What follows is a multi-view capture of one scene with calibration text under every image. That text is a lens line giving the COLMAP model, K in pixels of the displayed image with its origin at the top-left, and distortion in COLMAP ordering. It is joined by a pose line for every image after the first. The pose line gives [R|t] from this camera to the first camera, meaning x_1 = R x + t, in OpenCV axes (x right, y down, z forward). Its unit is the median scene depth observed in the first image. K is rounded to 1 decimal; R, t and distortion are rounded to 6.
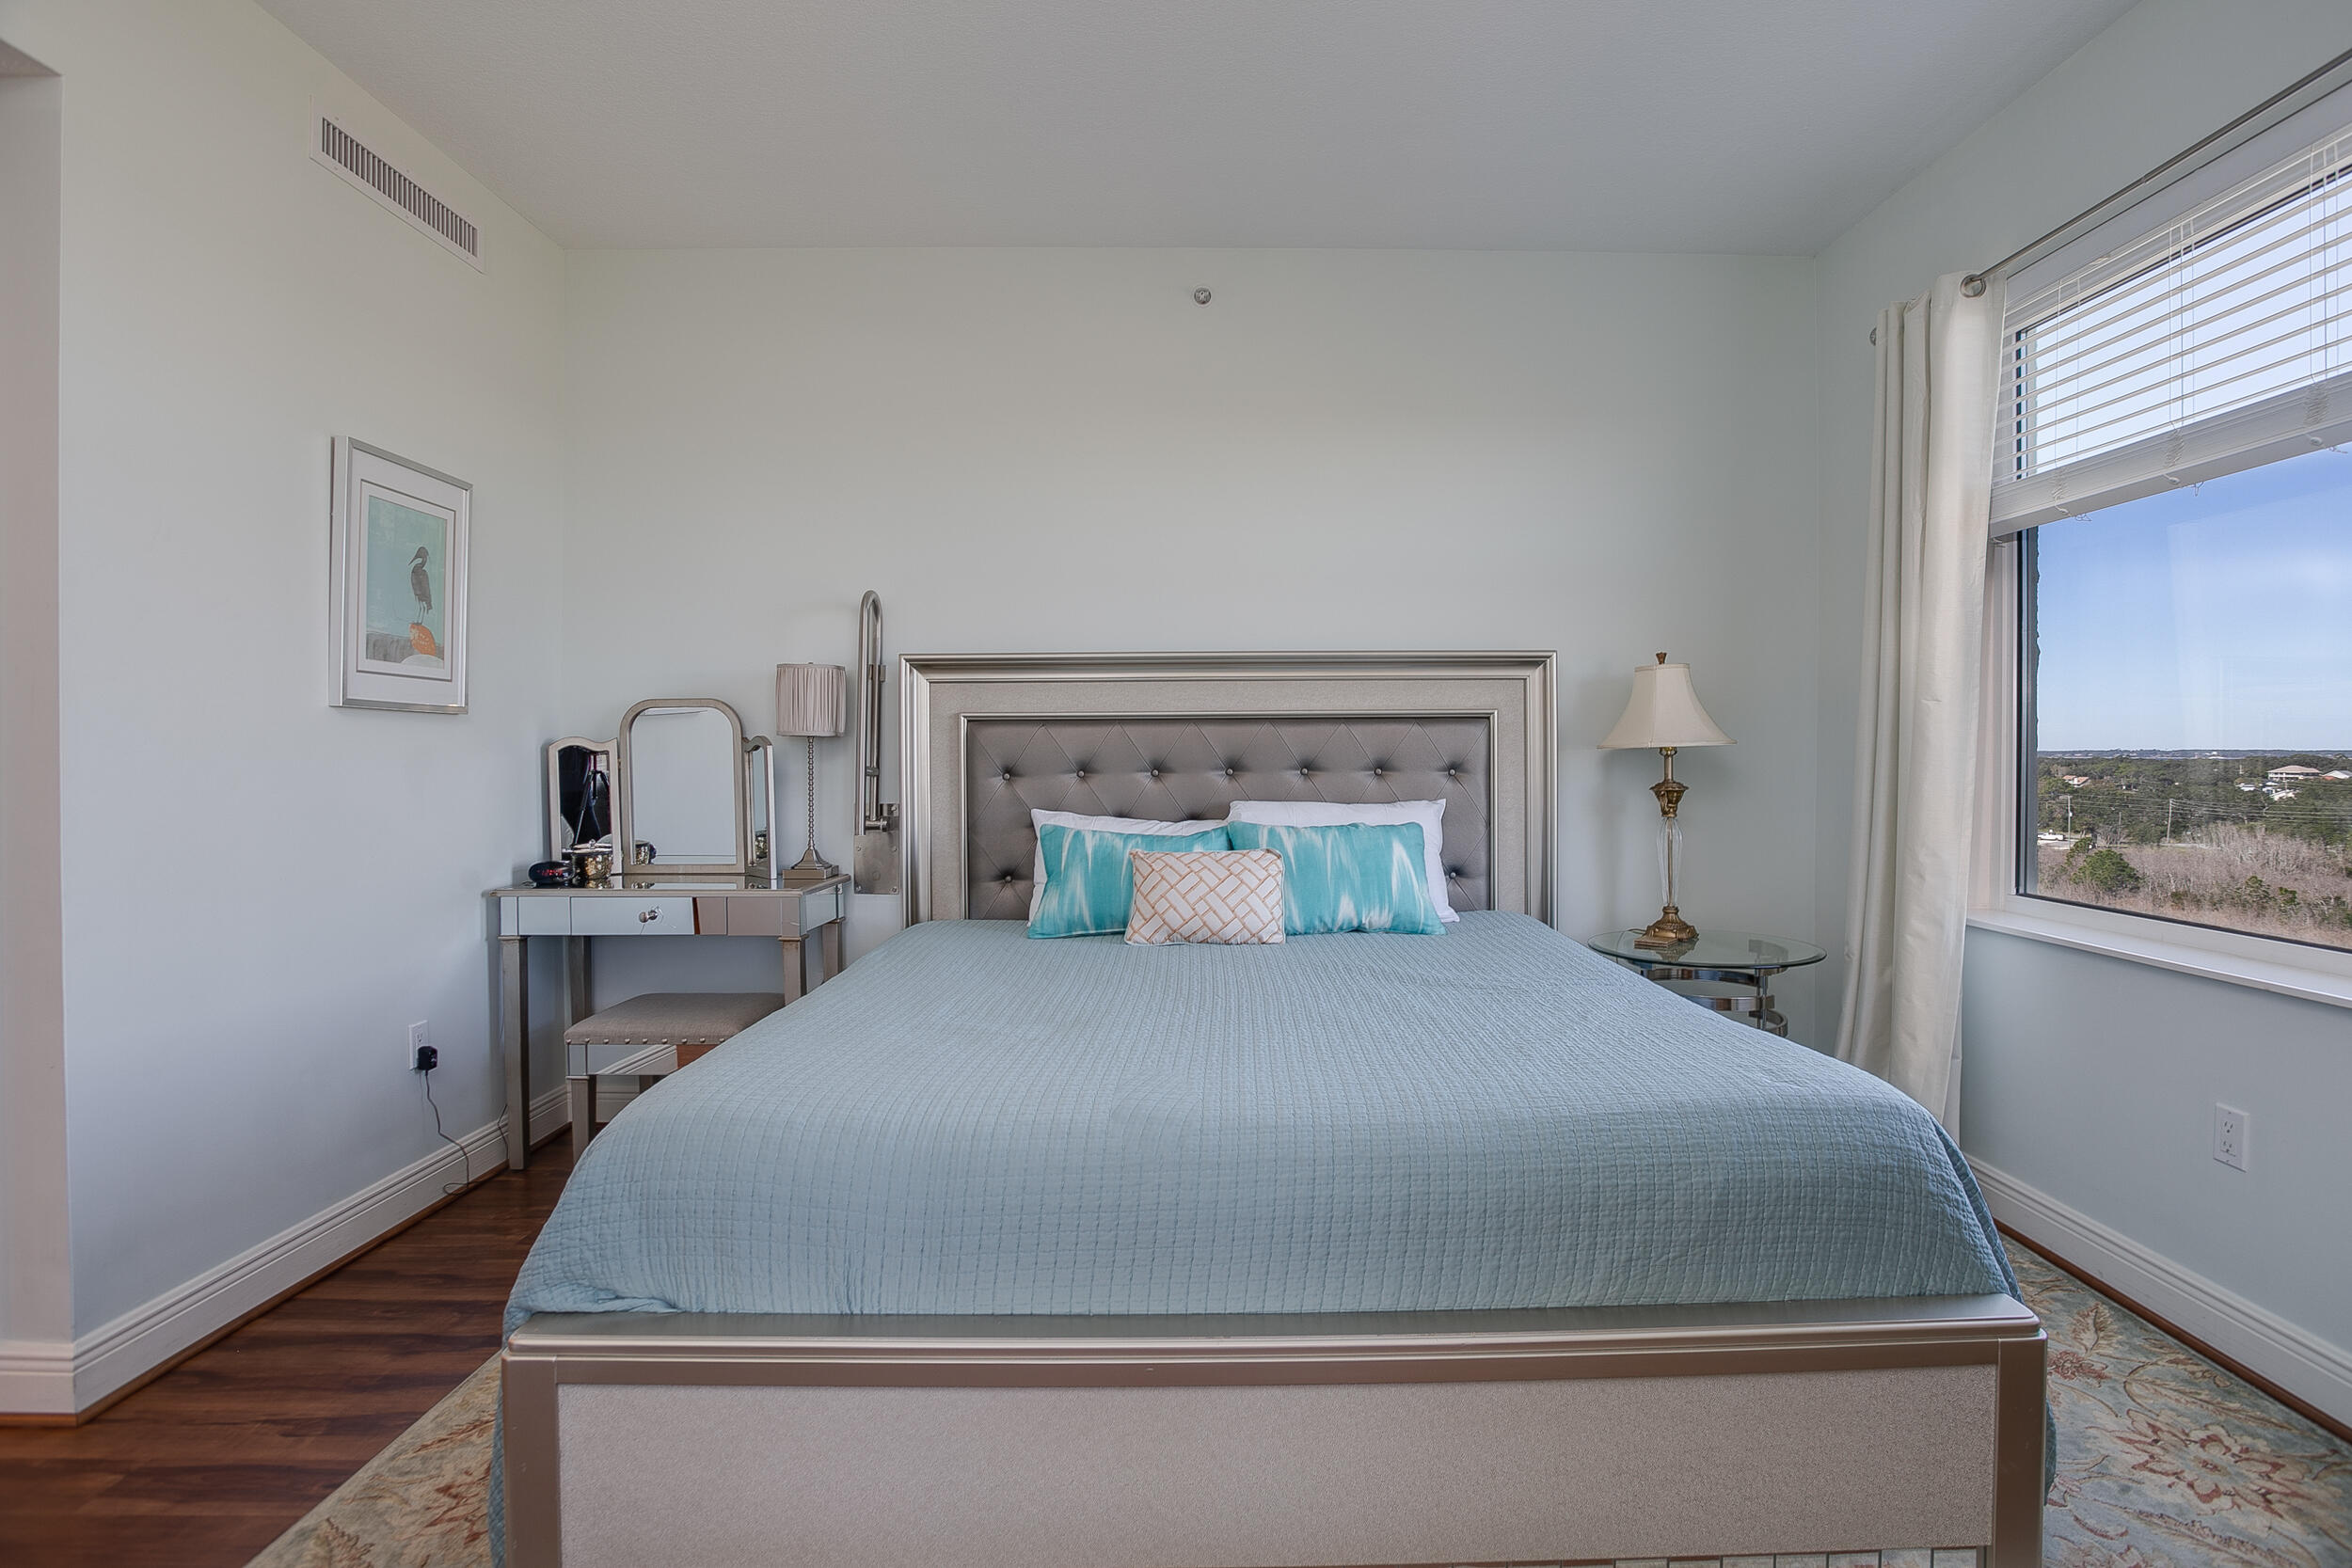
lens RADIAL K [[1149.6, 0, 1215.5], [0, 1149.6, 761.6], [0, 0, 1]] dist [-0.062992, 0.023080]
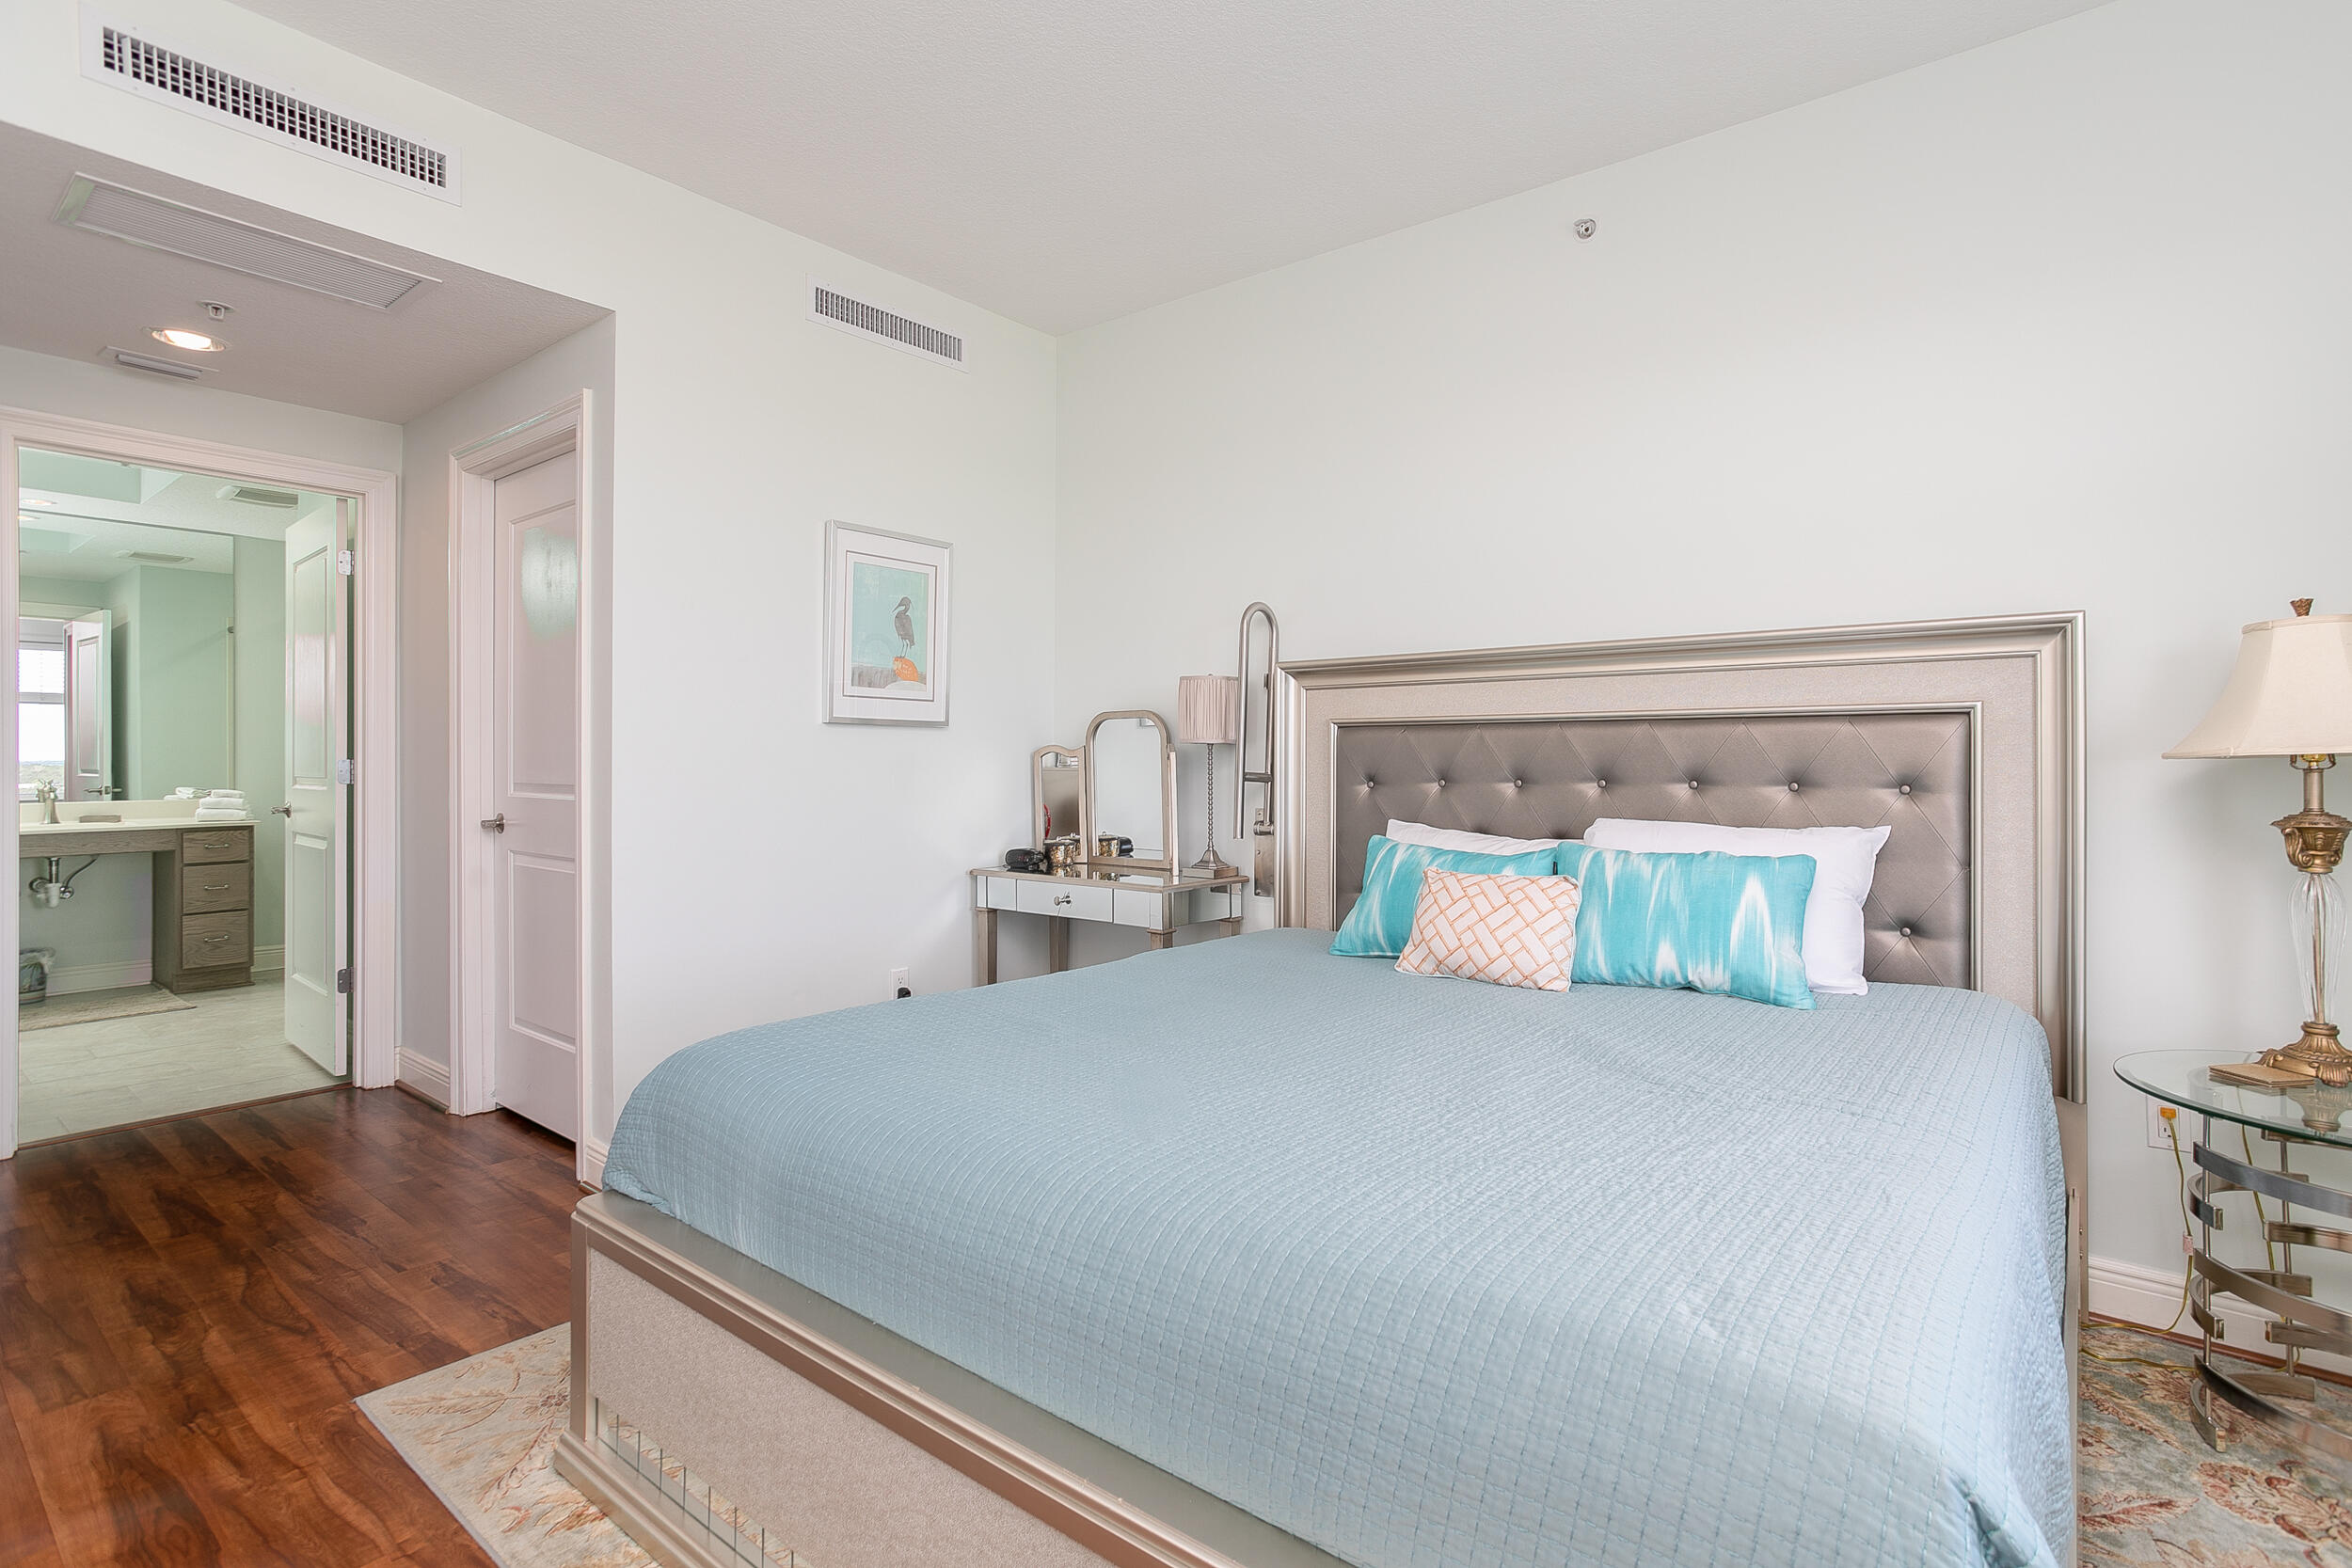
lens RADIAL K [[1149.6, 0, 1215.5], [0, 1149.6, 761.6], [0, 0, 1]] dist [-0.062992, 0.023080]
pose [[0.773410, 0.004561, -0.633890, 0.359464], [-0.009608, 0.999944, -0.004529, -0.000742], [0.633833, 0.009593, 0.773410, 0.193321]]
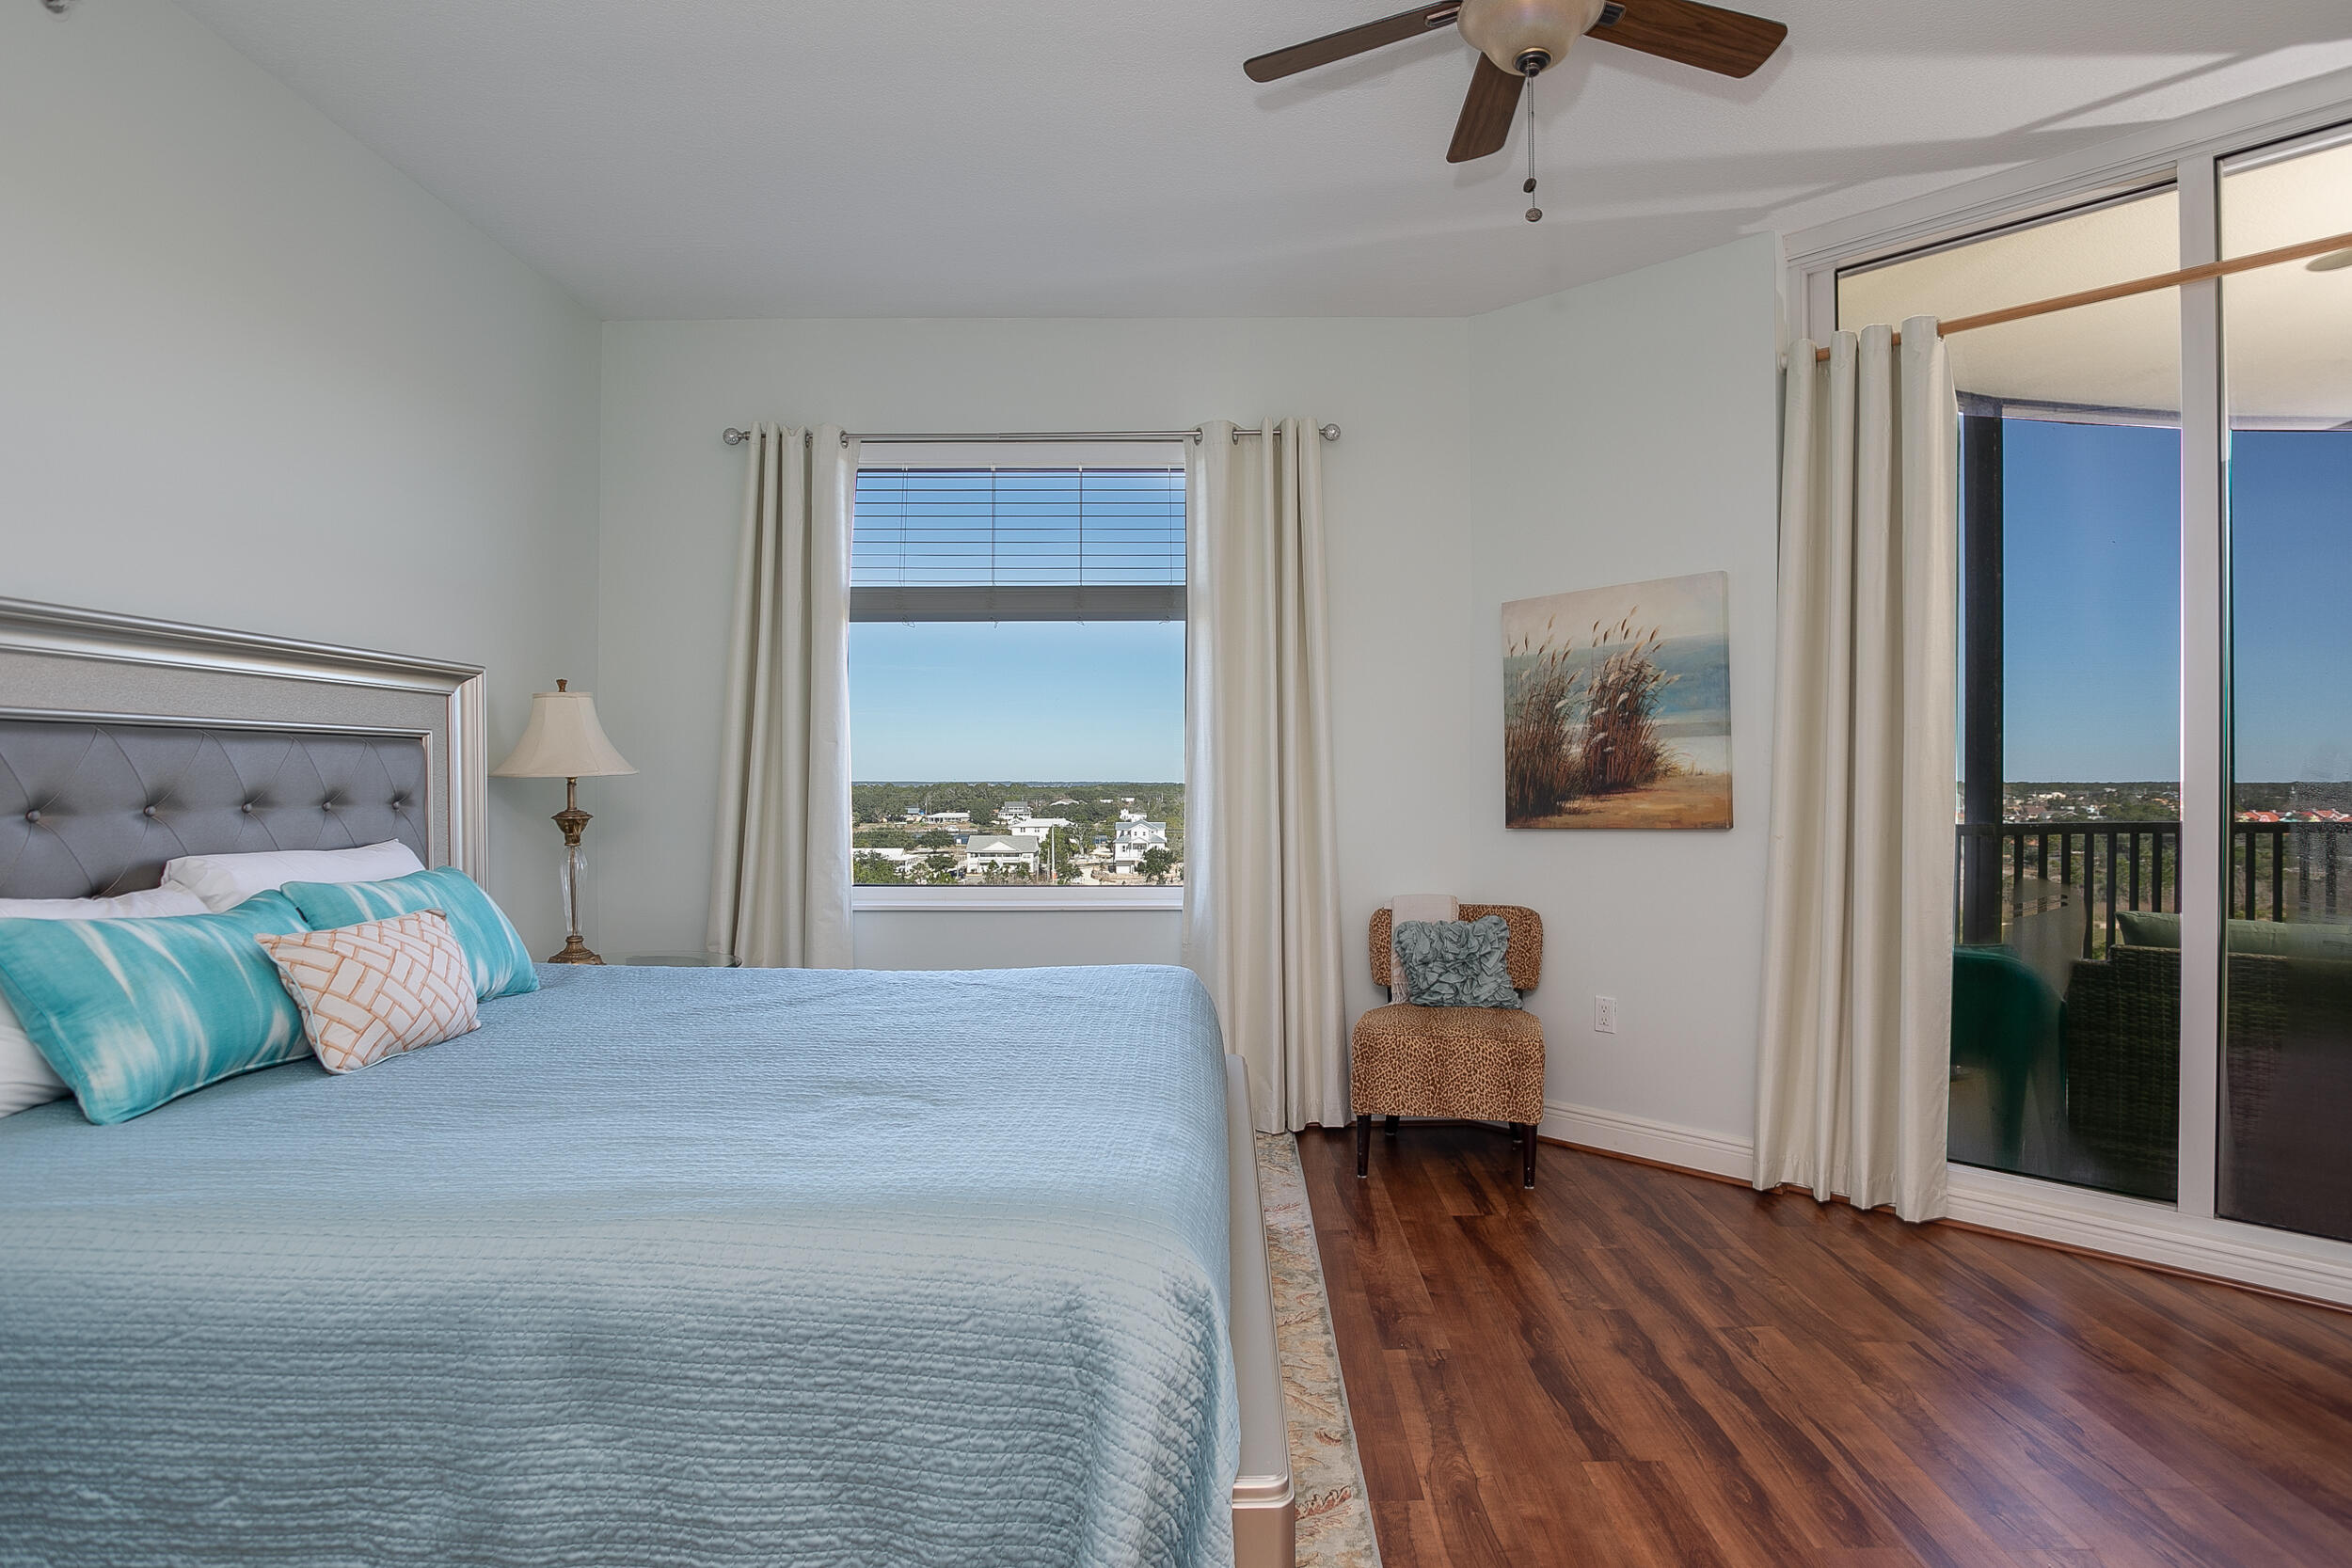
lens RADIAL K [[1189.6, 0, 1216.2], [0, 1189.6, 784.6], [0, 0, 1]] dist [-0.001515, -0.000377]
pose [[0.035036, -0.001252, 0.999385, -0.681060], [0.011833, 0.999930, 0.000837, 0.000227], [-0.999316, 0.011796, 0.035048, 0.445695]]
